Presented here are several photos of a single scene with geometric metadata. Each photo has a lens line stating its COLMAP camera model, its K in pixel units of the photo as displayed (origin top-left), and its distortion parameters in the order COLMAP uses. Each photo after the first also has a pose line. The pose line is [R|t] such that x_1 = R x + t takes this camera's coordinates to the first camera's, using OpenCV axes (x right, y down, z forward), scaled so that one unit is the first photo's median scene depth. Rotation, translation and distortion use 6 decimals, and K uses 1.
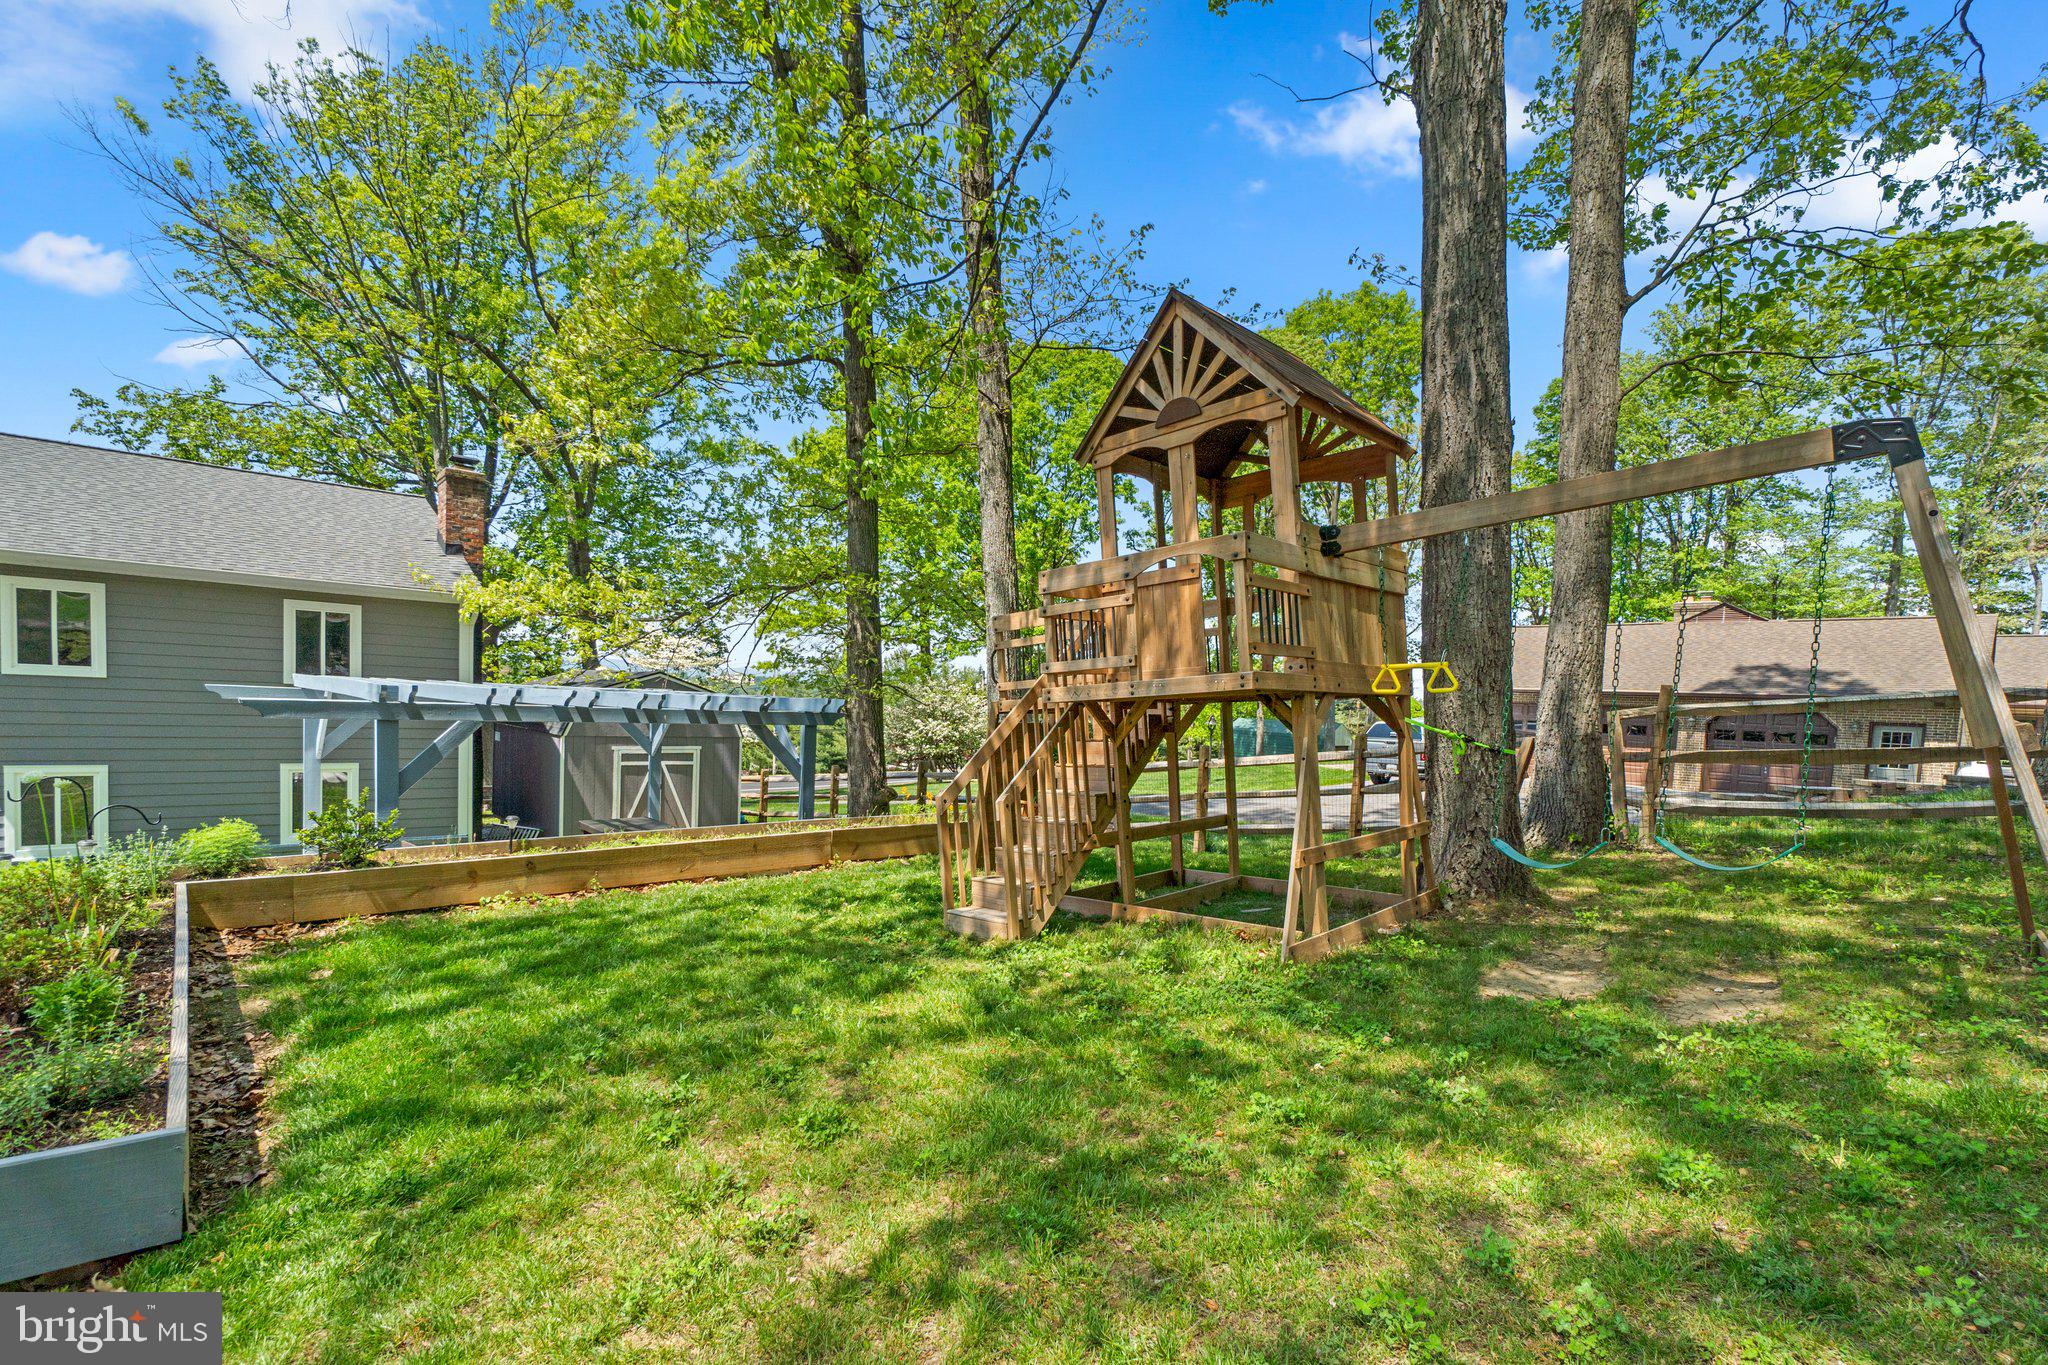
lens RADIAL K [[908.9, 0, 1012.4], [0, 908.9, 737.6], [0, 0, 1]] dist [-0.001988, 0.000296]
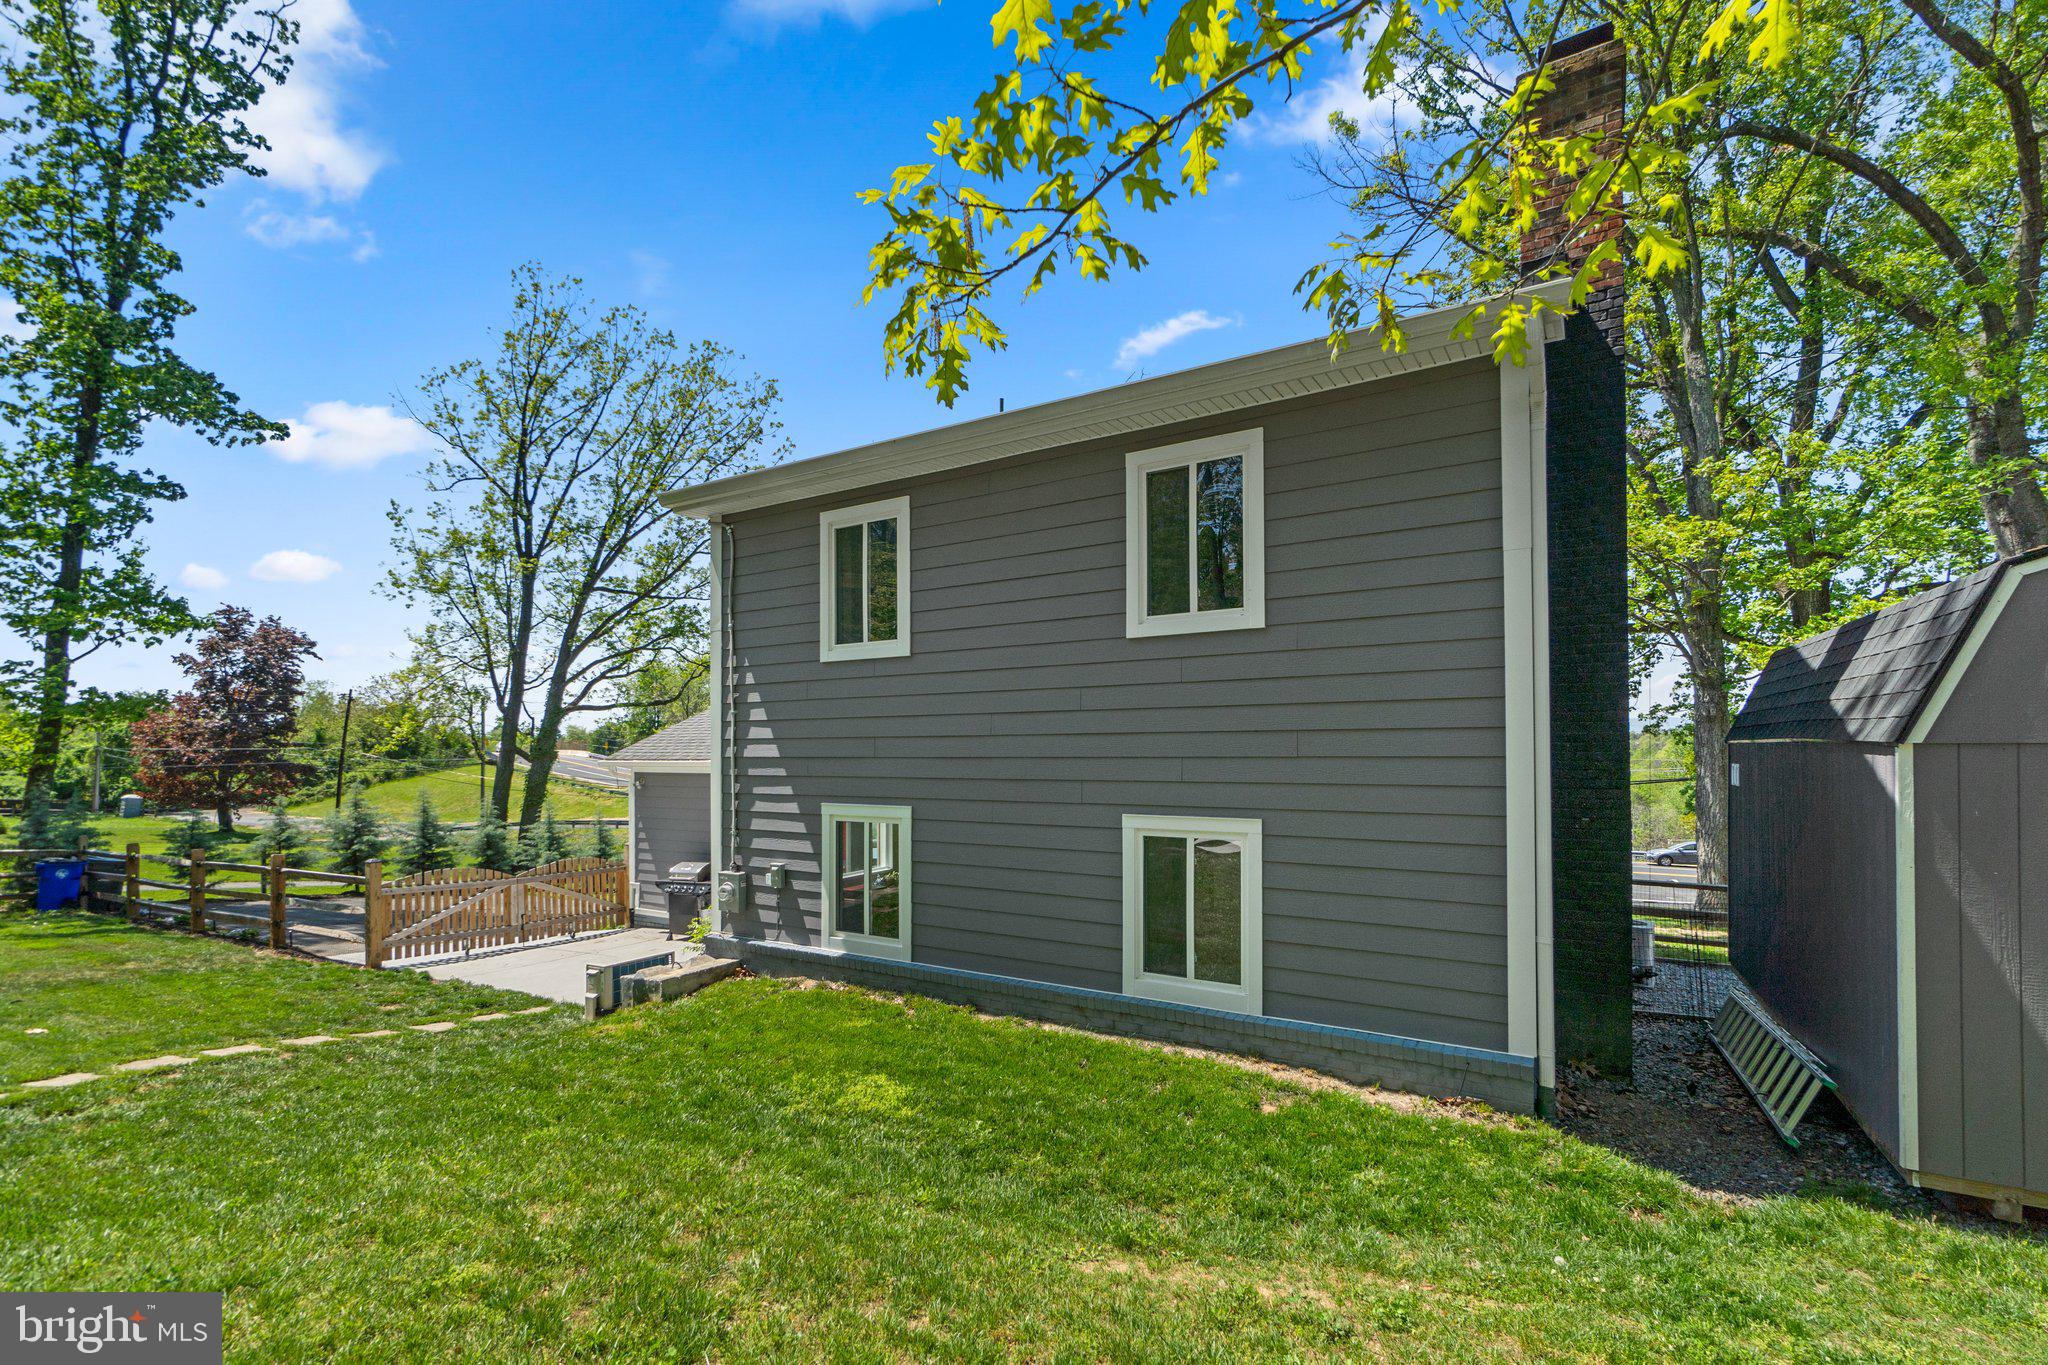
lens RADIAL K [[908.9, 0, 1012.4], [0, 908.9, 737.6], [0, 0, 1]] dist [-0.001988, 0.000296]
pose [[0.264625, -0.060827, -0.962431, -0.401297], [-0.016760, 0.997568, -0.067655, 0.023221], [0.964206, 0.034033, 0.262962, 0.881745]]
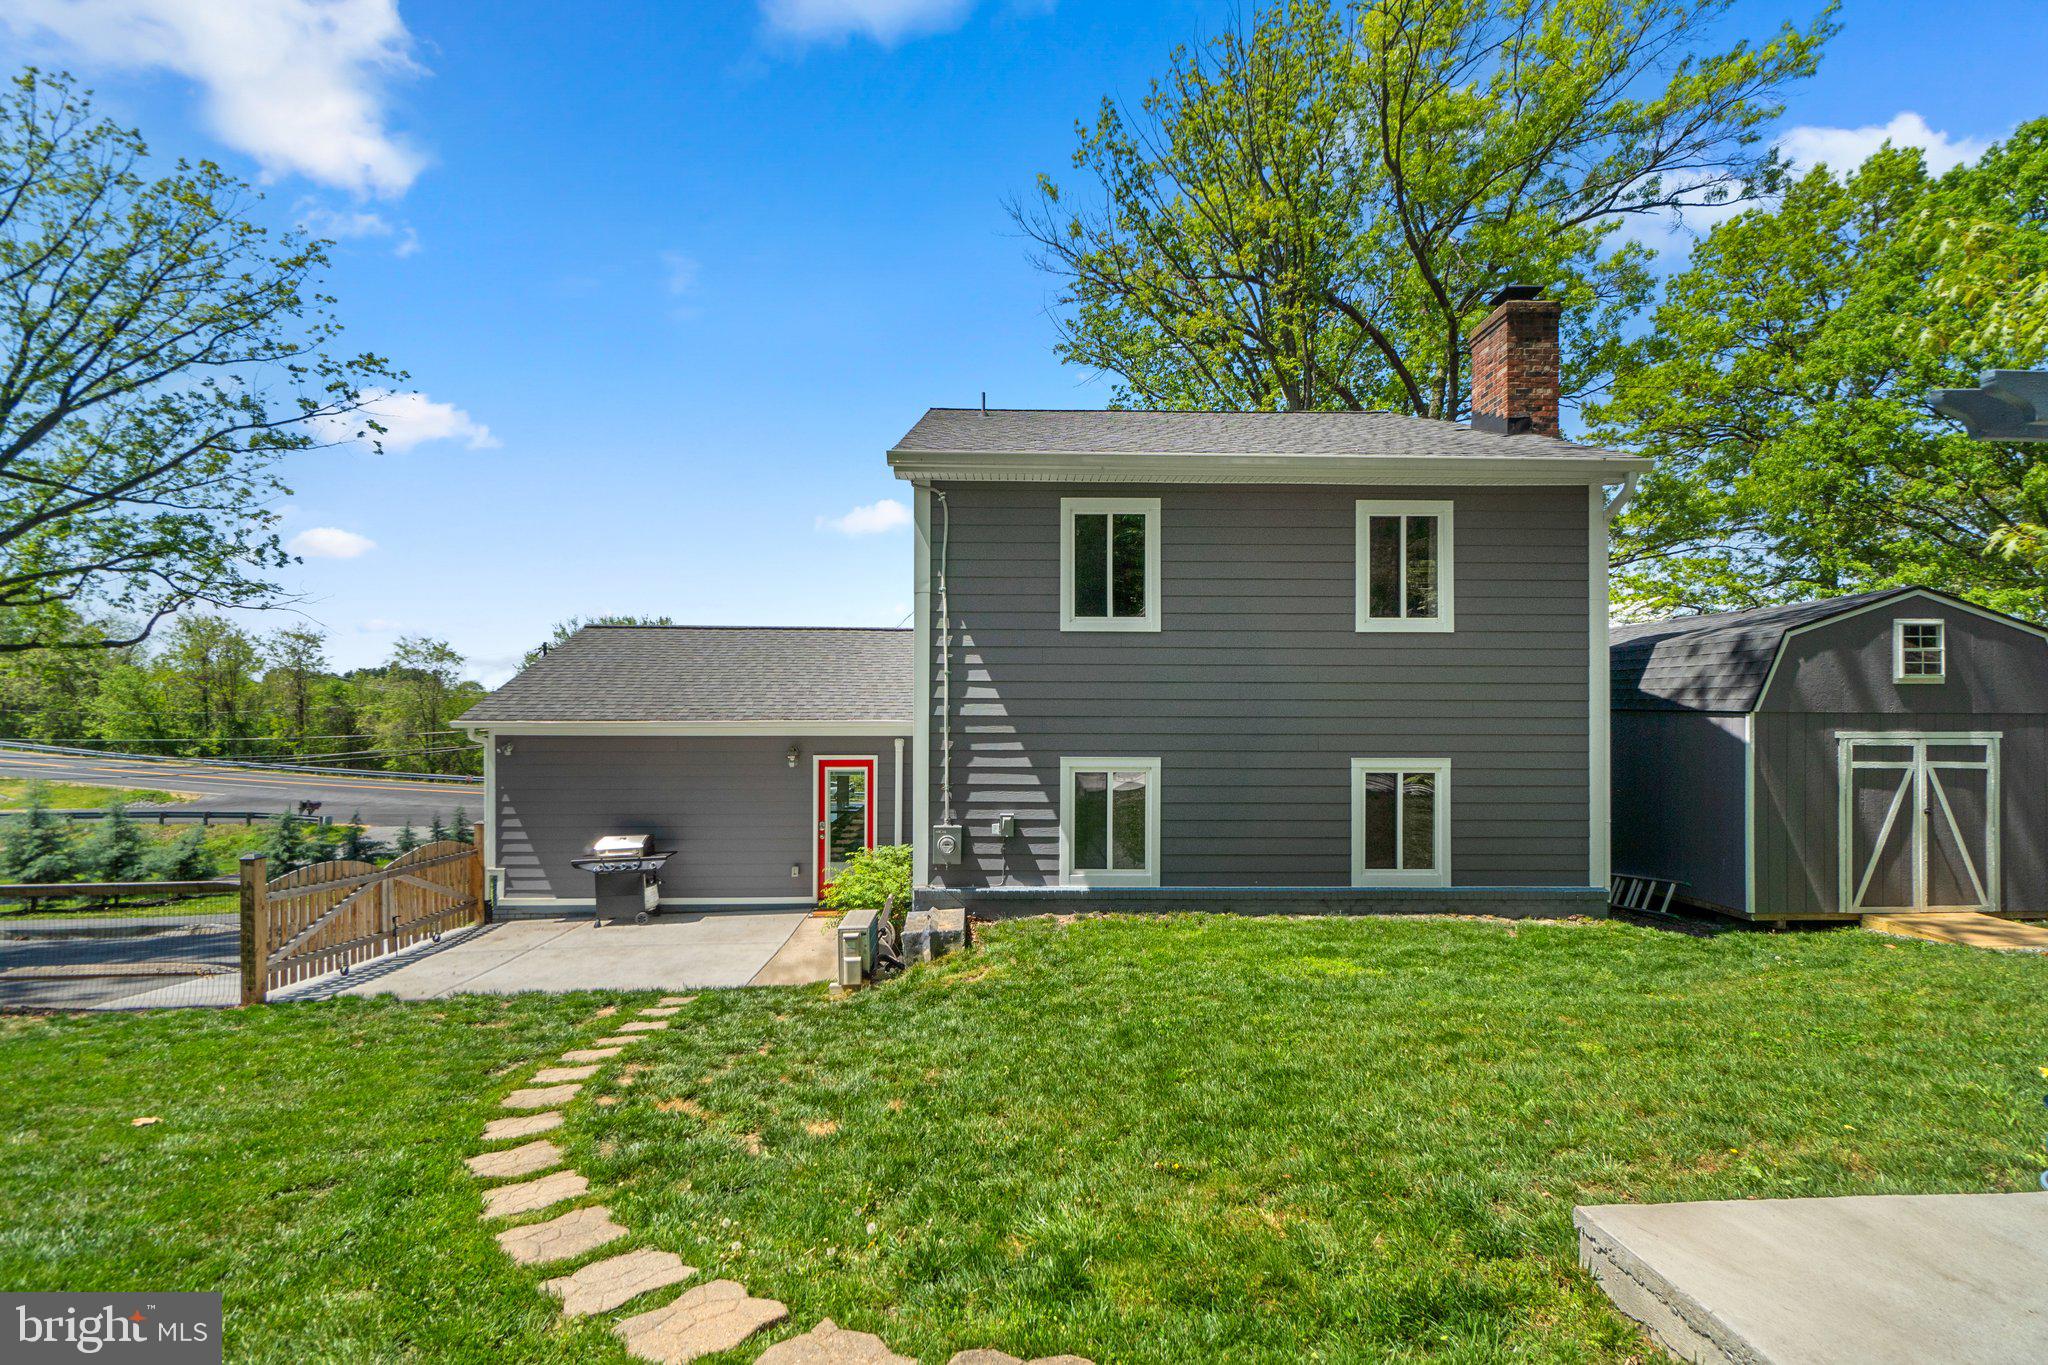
lens RADIAL K [[887.3, 0, 1024.3], [0, 887.3, 709.5], [0, 0, 1]] dist [0.000083, 0.000429]
pose [[0.752303, -0.048539, -0.657026, -0.603874], [0.007413, 0.997843, -0.065229, 0.035576], [0.658775, 0.044202, 0.751040, 0.401147]]
